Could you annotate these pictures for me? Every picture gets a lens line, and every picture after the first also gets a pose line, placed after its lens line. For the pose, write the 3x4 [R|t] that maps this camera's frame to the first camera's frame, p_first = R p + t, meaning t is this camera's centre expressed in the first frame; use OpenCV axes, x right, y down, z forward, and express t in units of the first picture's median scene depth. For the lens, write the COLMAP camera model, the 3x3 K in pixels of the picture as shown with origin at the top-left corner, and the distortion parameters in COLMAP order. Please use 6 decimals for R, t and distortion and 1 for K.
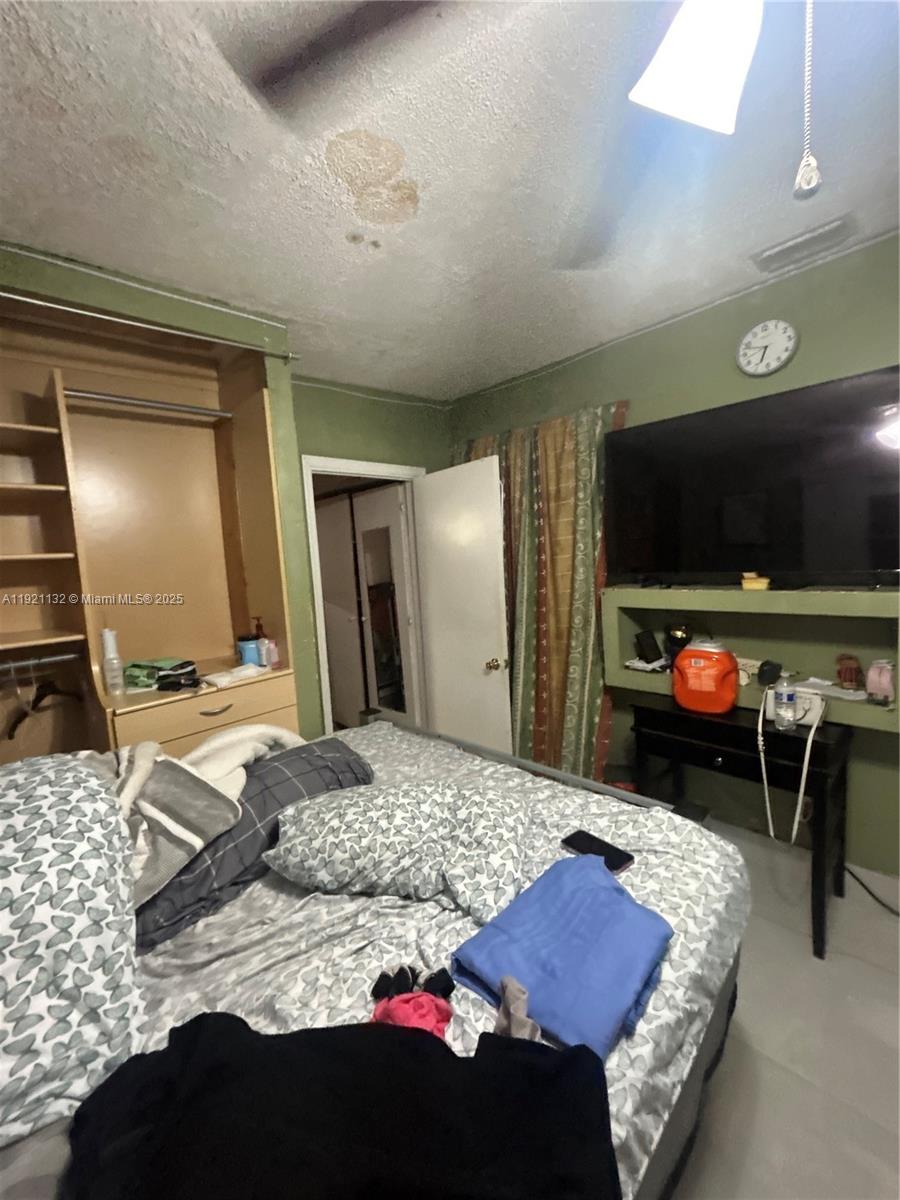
lens RADIAL K [[487.3, 0, 453.2], [0, 487.3, 599.5], [0, 0, 1]] dist [0.001911, 0.000600]
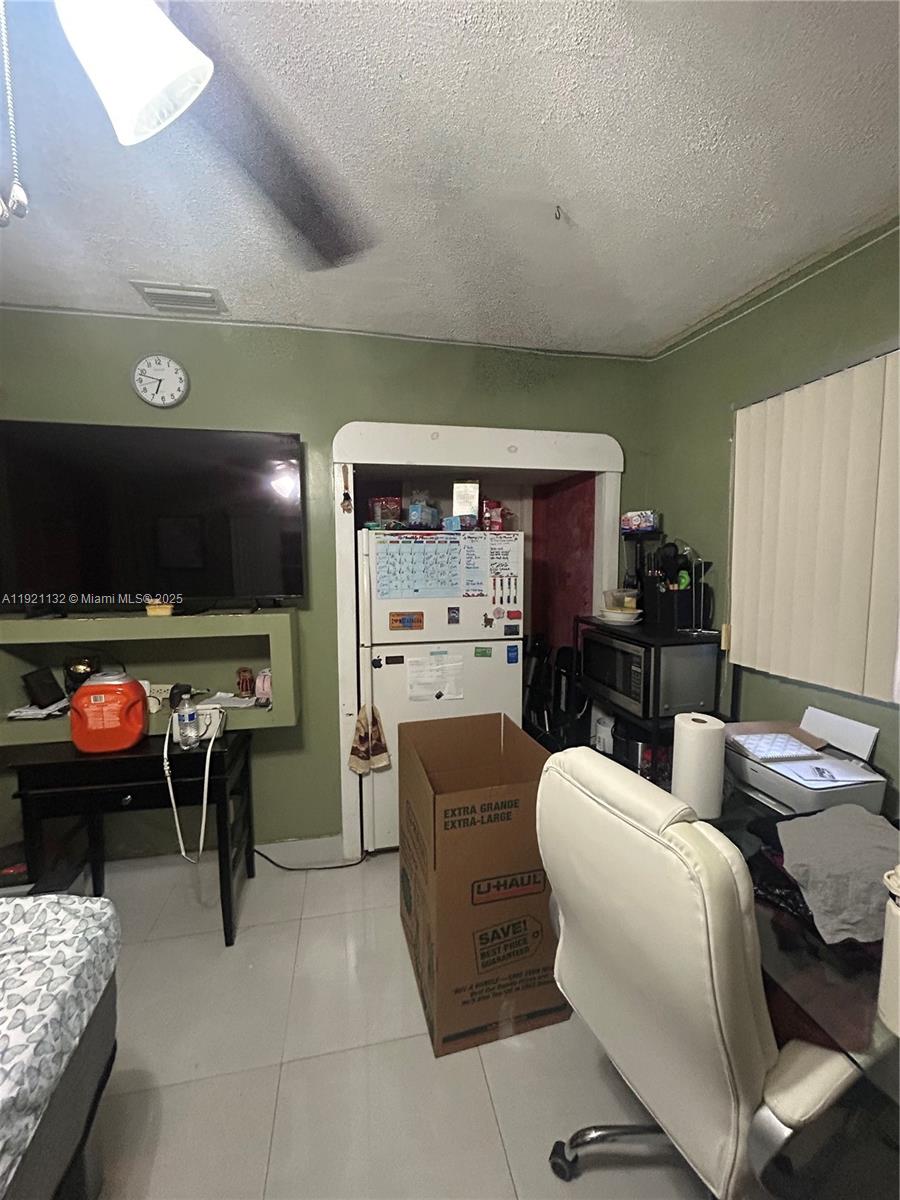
lens RADIAL K [[487.3, 0, 451.0], [0, 487.3, 598.0], [0, 0, 1]] dist [0.001911, 0.000600]
pose [[0.544285, -0.018979, 0.838686, 0.103044], [0.050689, 0.998661, -0.010297, -0.016165], [-0.837368, 0.048117, 0.544518, -0.055215]]
